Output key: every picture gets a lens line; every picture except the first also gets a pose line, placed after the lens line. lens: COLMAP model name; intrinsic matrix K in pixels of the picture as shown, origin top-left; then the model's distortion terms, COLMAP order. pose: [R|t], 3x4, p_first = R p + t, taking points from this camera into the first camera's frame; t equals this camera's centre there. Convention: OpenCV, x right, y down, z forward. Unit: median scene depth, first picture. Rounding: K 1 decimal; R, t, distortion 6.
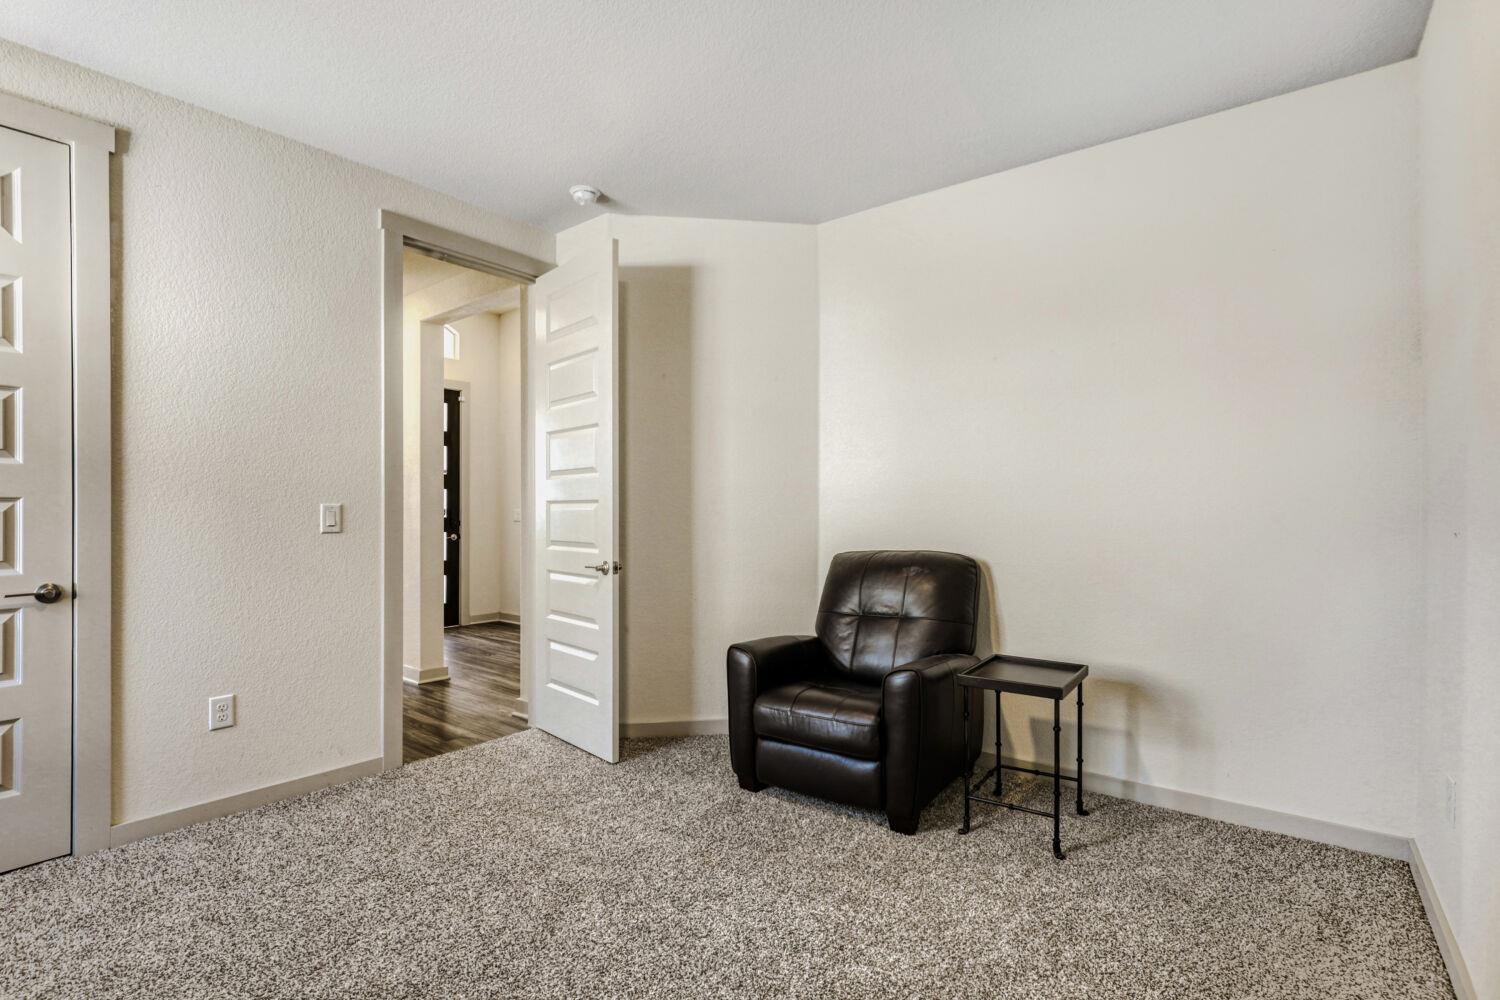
lens RADIAL K [[697.9, 0, 749.0], [0, 697.9, 506.3], [0, 0, 1]] dist [-0.036409, 0.007064]
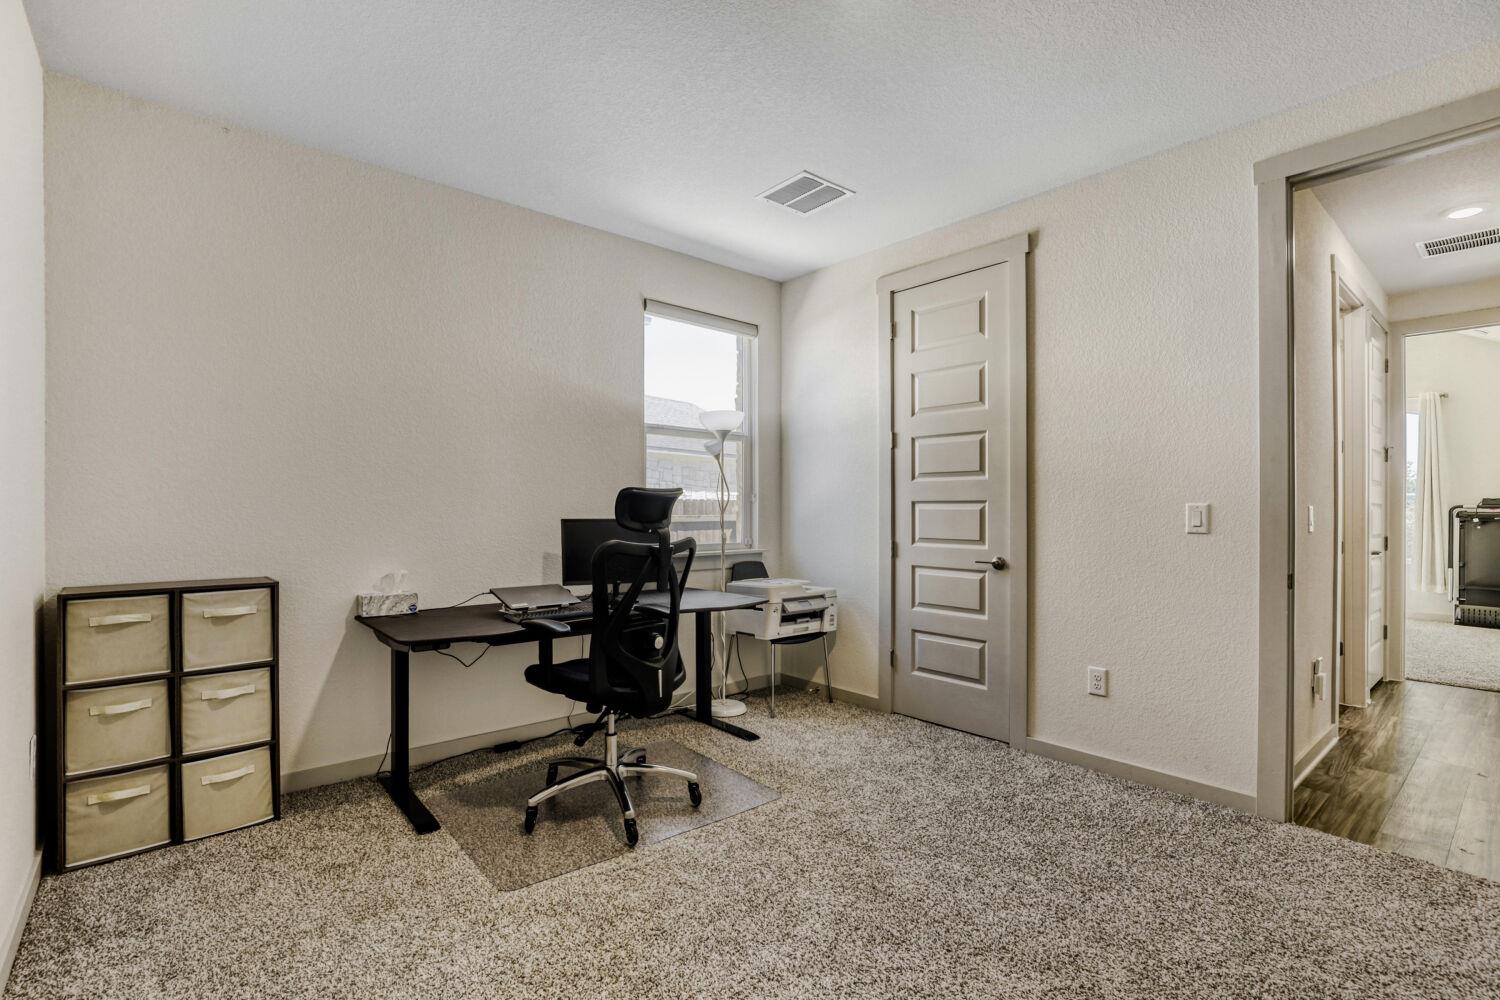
lens RADIAL K [[697.9, 0, 749.2], [0, 697.9, 502.2], [0, 0, 1]] dist [-0.036409, 0.007064]
pose [[-0.192215, -0.009829, -0.981304, 0.527566], [-0.003580, 0.999950, -0.009314, 0.006718], [0.981346, 0.001723, -0.192240, 0.662090]]
